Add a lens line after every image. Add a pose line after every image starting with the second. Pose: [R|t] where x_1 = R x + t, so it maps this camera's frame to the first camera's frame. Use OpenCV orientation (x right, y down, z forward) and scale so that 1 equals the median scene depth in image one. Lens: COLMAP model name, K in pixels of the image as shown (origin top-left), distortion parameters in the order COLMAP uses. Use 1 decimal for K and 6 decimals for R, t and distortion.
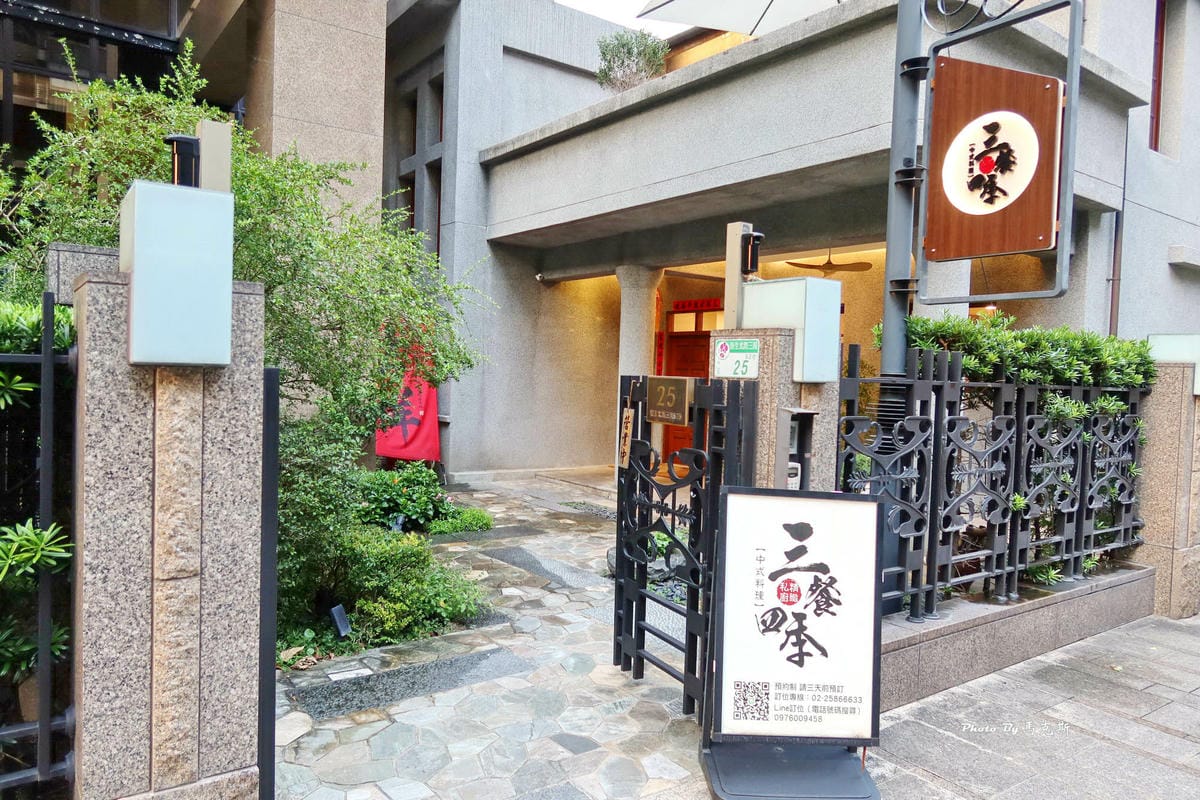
lens RADIAL K [[808.4, 0, 603.2], [0, 808.4, 397.6], [0, 0, 1]] dist [-0.002719, 0.004845]
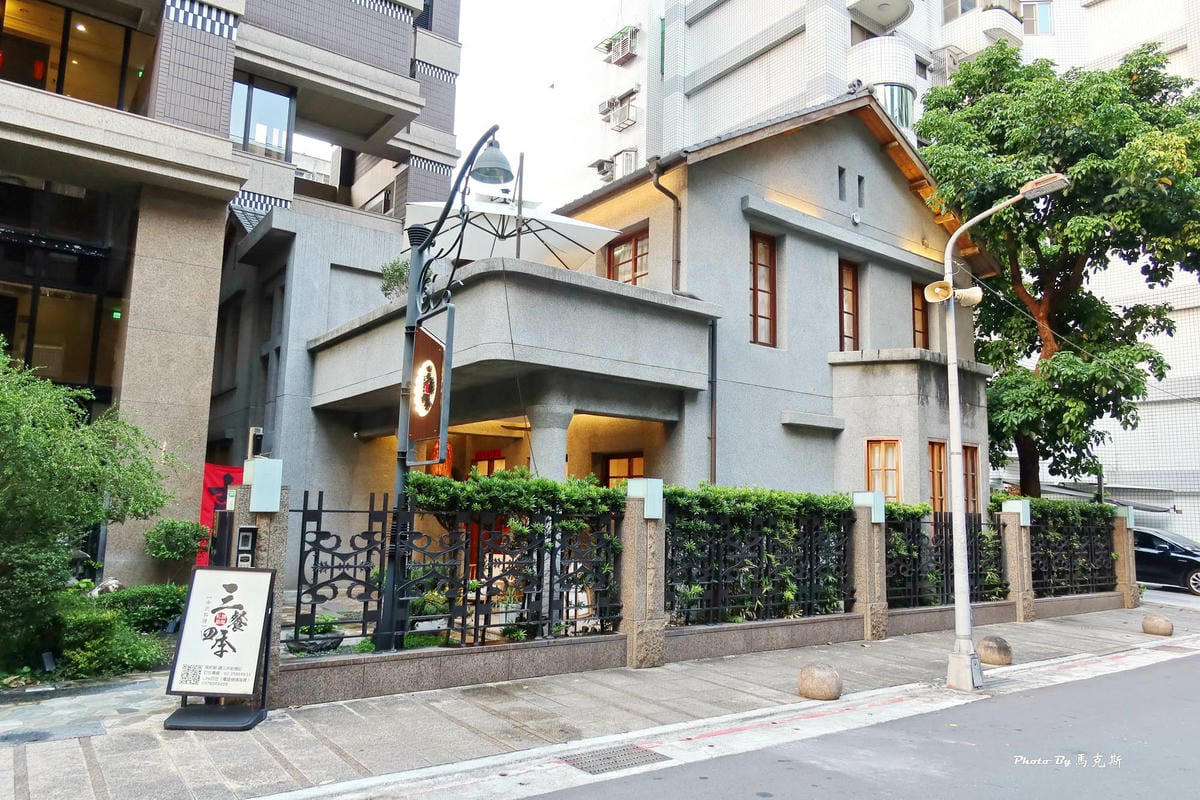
lens RADIAL K [[808.4, 0, 599.2], [0, 808.4, 402.1], [0, 0, 1]] dist [-0.002719, 0.004845]
pose [[0.999928, -0.011521, 0.003320, 0.890140], [0.011908, 0.986551, -0.163022, 0.038415], [-0.001397, 0.163049, 0.986617, -0.799860]]
